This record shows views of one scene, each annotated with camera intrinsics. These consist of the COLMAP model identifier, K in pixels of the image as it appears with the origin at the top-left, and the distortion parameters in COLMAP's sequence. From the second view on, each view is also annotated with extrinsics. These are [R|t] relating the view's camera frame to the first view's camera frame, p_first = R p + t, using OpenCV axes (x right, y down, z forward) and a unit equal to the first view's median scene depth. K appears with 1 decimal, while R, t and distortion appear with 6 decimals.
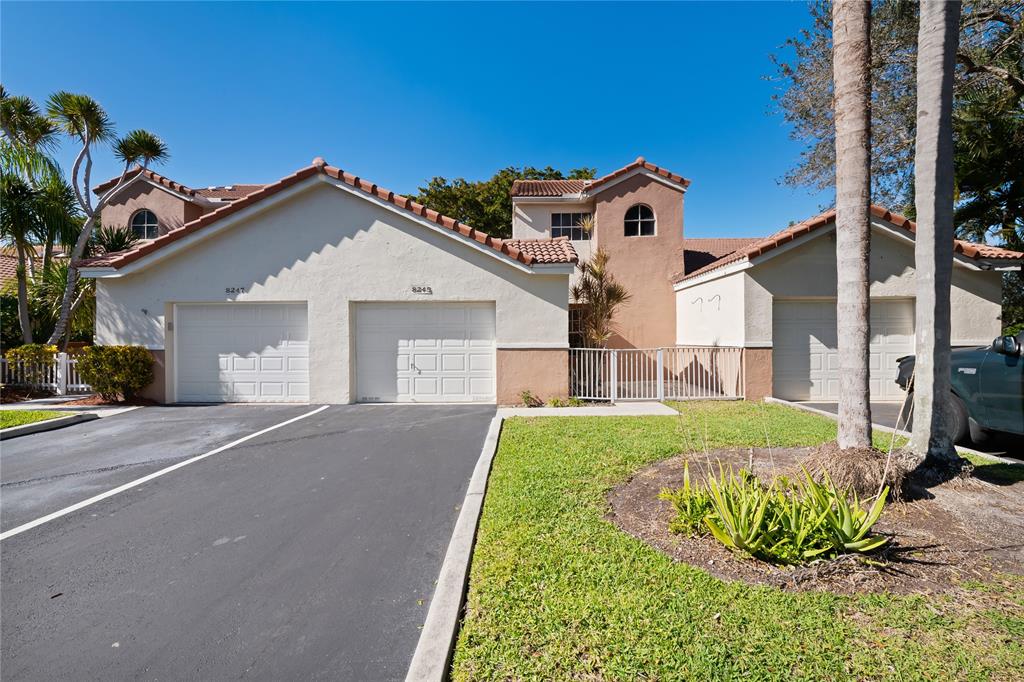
lens RADIAL K [[416.6, 0, 515.1], [0, 416.6, 331.4], [0, 0, 1]] dist [-0.001720, -0.000393]
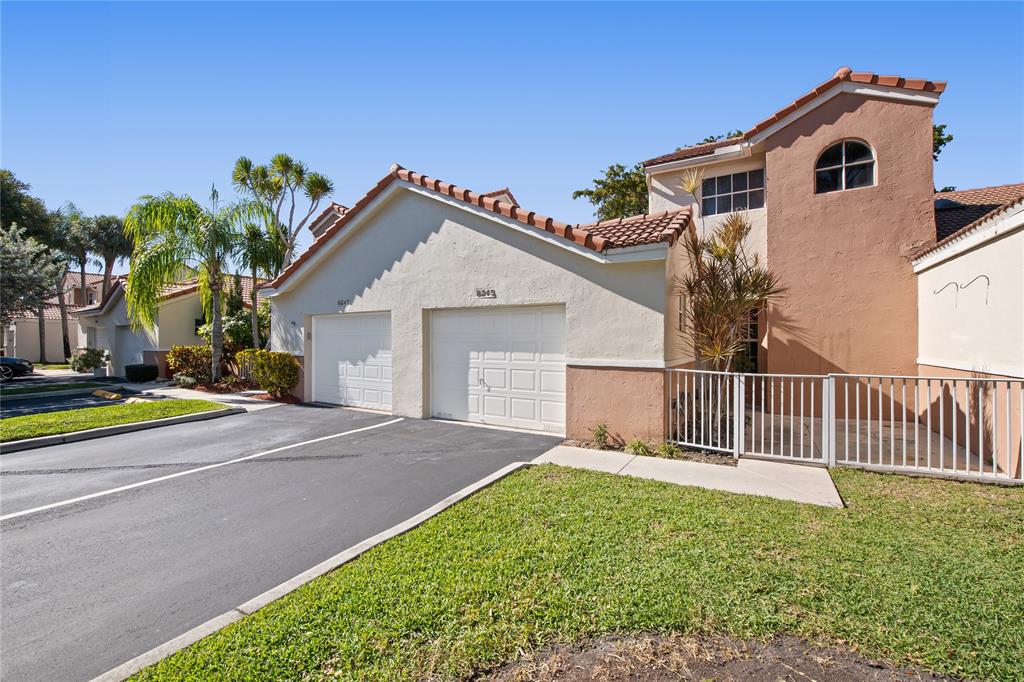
lens RADIAL K [[417.2, 0, 525.3], [0, 417.2, 334.6], [0, 0, 1]] dist [-0.024433, 0.000021]
pose [[0.864668, 0.000740, -0.502343, 0.272670], [0.004304, 0.999951, 0.008882, -0.022270], [0.502326, -0.009842, 0.864623, 0.300088]]
